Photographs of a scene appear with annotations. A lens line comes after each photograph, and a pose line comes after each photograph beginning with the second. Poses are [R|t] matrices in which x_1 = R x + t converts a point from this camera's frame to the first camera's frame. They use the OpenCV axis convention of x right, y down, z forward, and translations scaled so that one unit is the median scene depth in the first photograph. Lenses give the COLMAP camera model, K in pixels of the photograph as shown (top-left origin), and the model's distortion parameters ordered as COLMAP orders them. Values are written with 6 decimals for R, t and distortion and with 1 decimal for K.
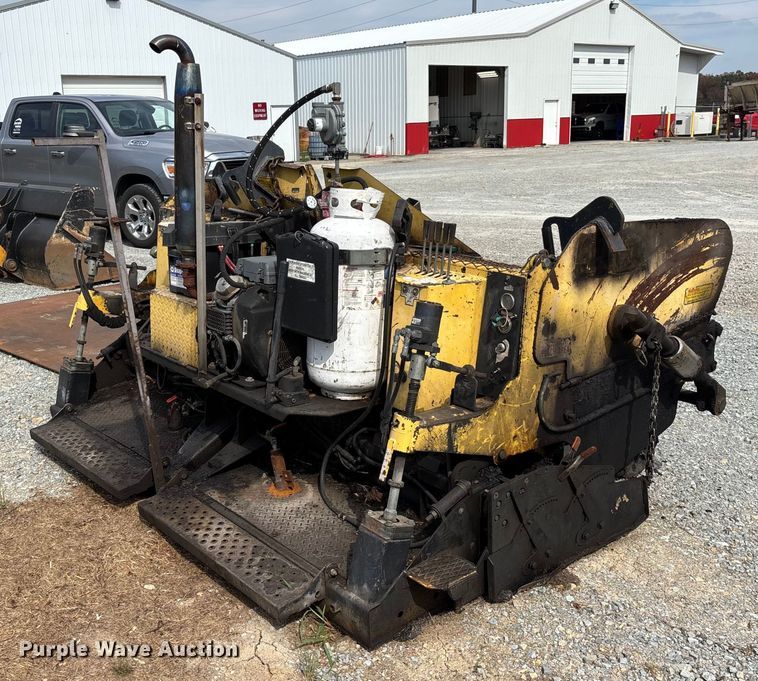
lens RADIAL K [[857.1, 0, 363.1], [0, 857.1, 341.7], [0, 0, 1]] dist [0.188974, -0.537937]
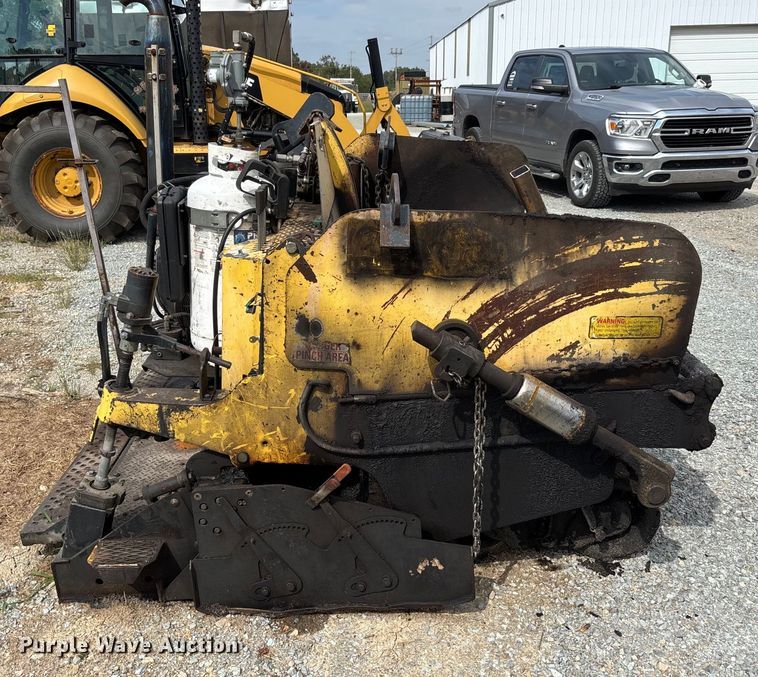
lens RADIAL K [[857.1, 0, 363.1], [0, 857.1, 339.7], [0, 0, 1]] dist [0.188974, -0.537937]
pose [[0.764342, 0.192549, -0.615391, 0.731123], [-0.163103, 0.981071, 0.104385, -0.093601], [0.623842, 0.020586, 0.781279, 0.364465]]
